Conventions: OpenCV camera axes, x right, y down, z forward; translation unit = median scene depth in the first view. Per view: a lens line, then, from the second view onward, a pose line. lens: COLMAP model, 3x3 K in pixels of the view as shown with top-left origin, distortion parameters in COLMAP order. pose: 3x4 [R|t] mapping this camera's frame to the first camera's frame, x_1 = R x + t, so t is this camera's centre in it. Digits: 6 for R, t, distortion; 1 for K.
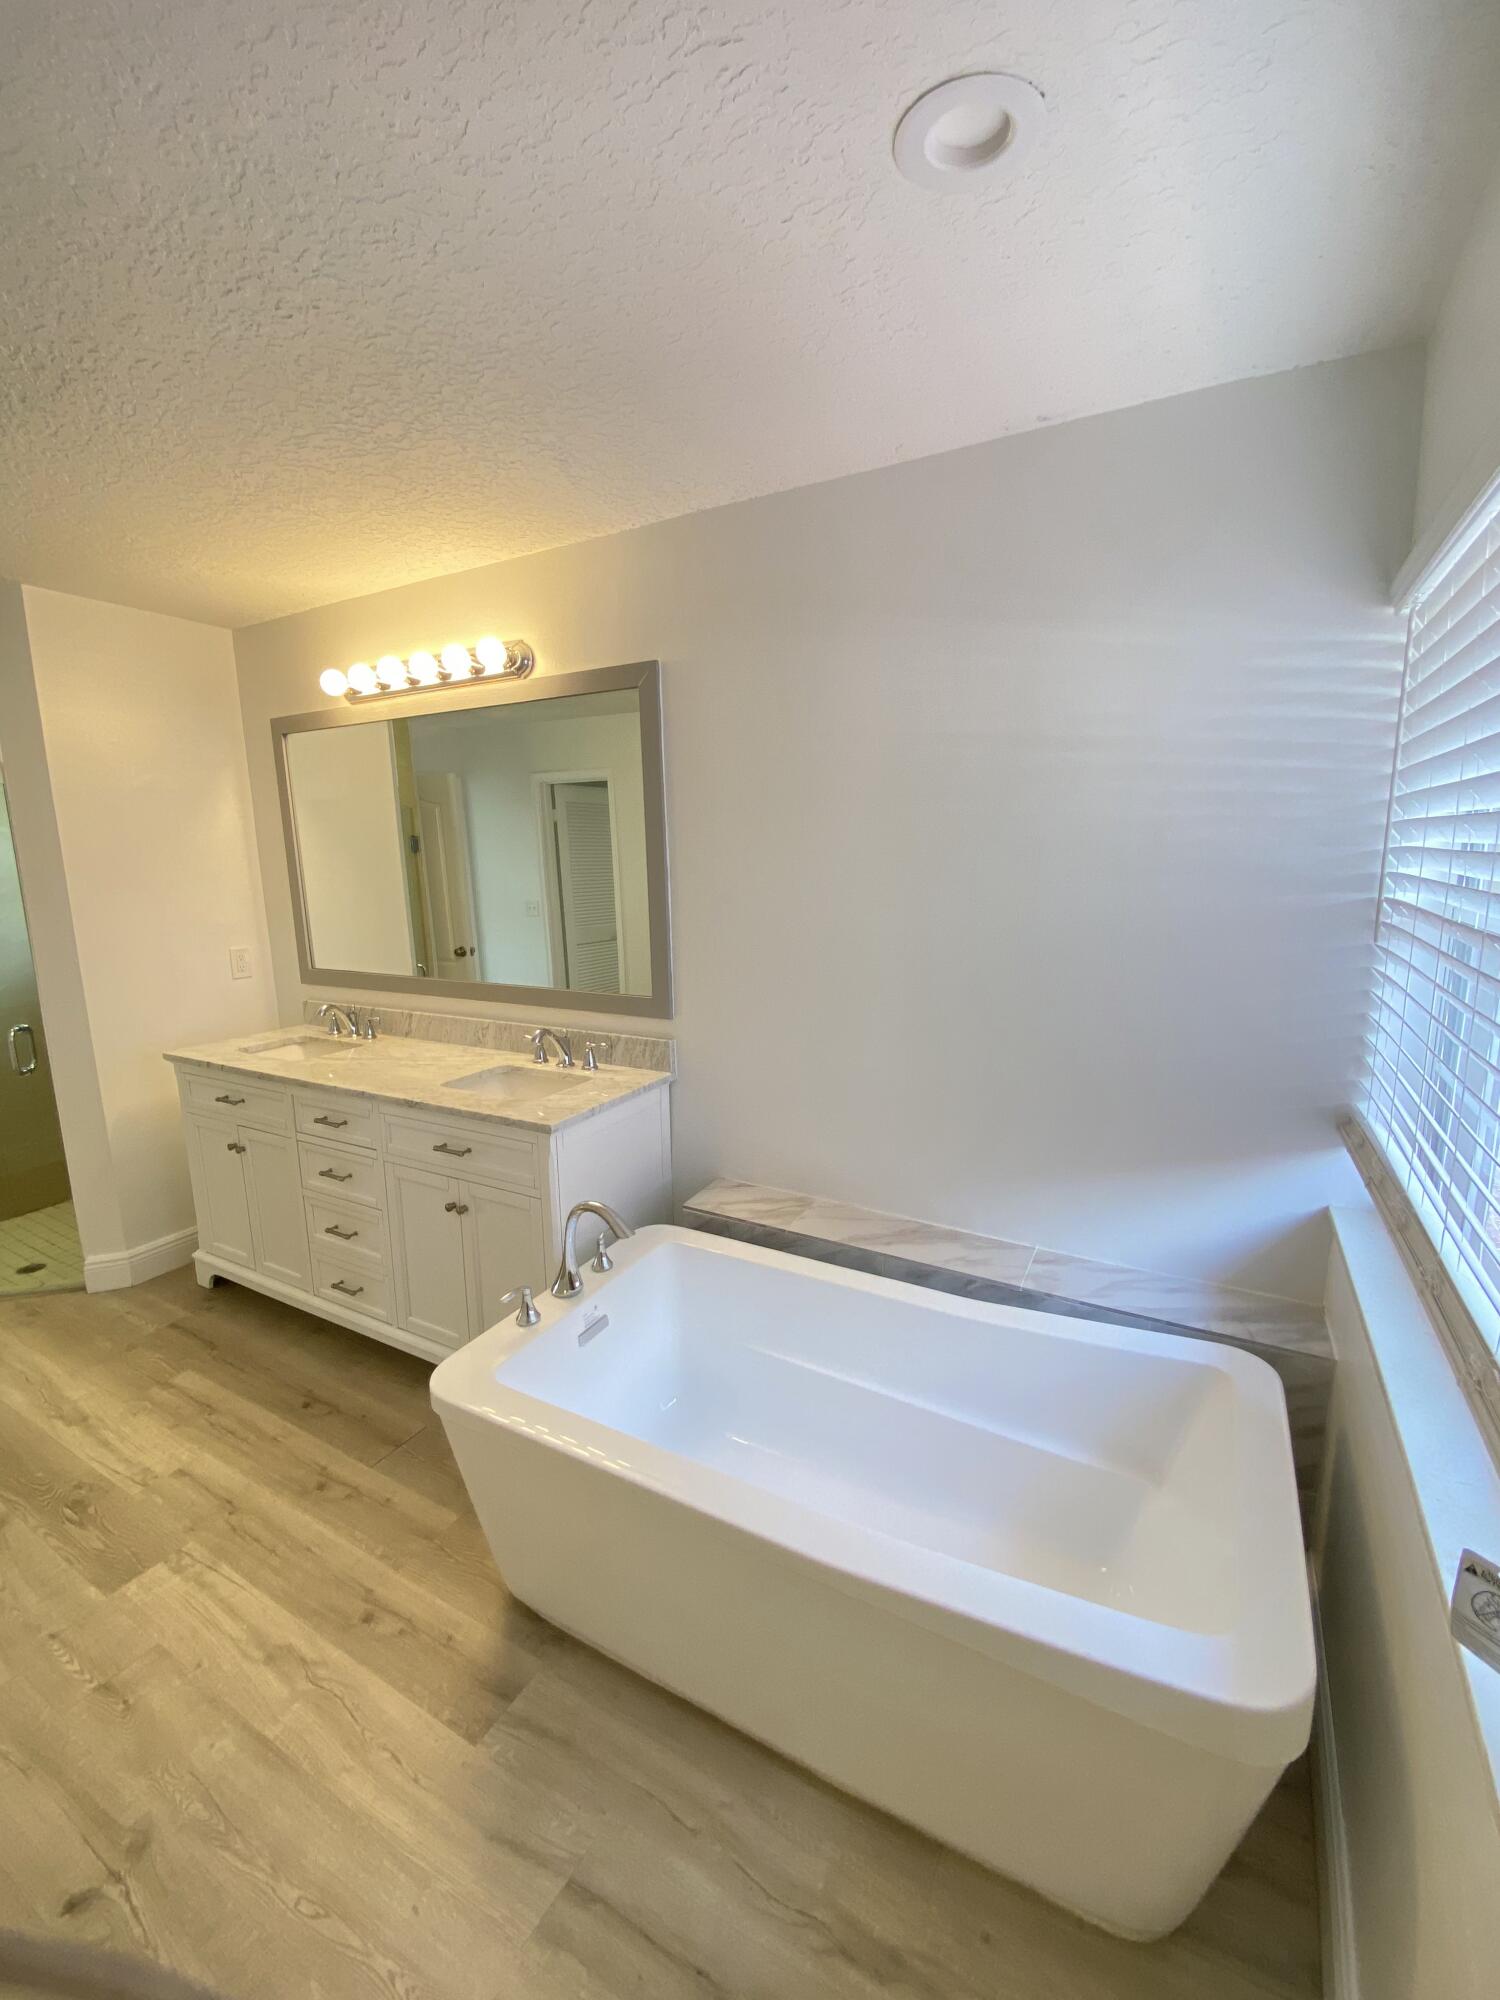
lens RADIAL K [[821.3, 0, 749.5], [0, 821.3, 990.8], [0, 0, 1]] dist [0.009137, -0.014582]
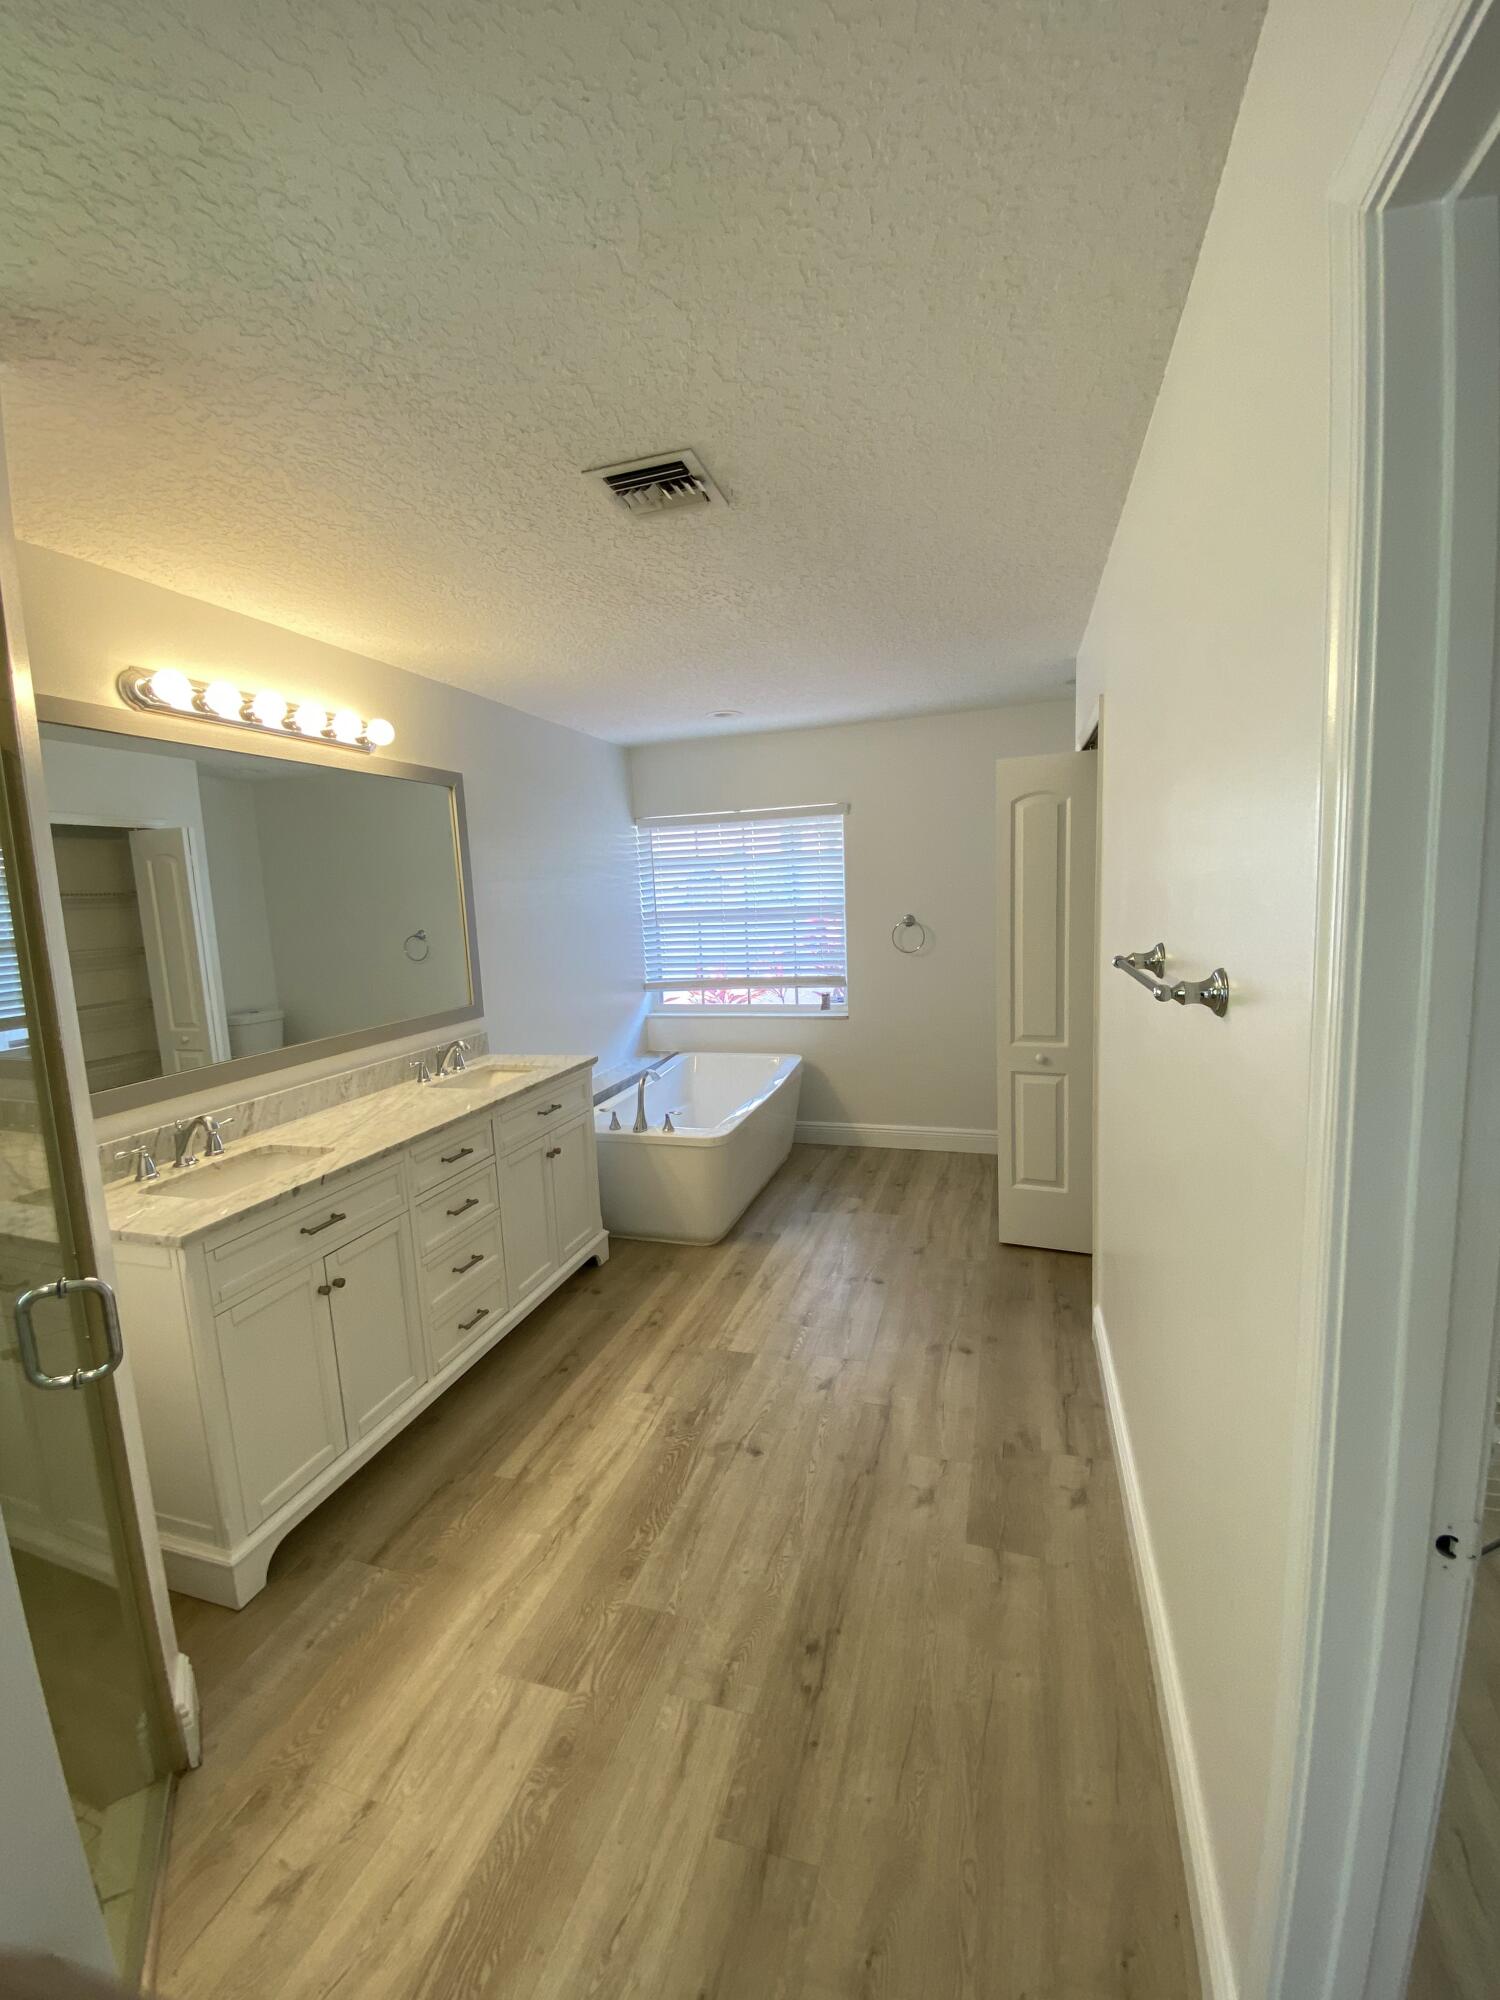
lens RADIAL K [[809.0, 0, 749.5], [0, 809.0, 995.5], [0, 0, 1]] dist [0.045605, -0.041196]
pose [[-0.193309, -0.099993, 0.976029, -1.668699], [0.220508, 0.964916, 0.142527, -0.105698], [-0.956037, 0.242774, -0.164478, 0.822736]]
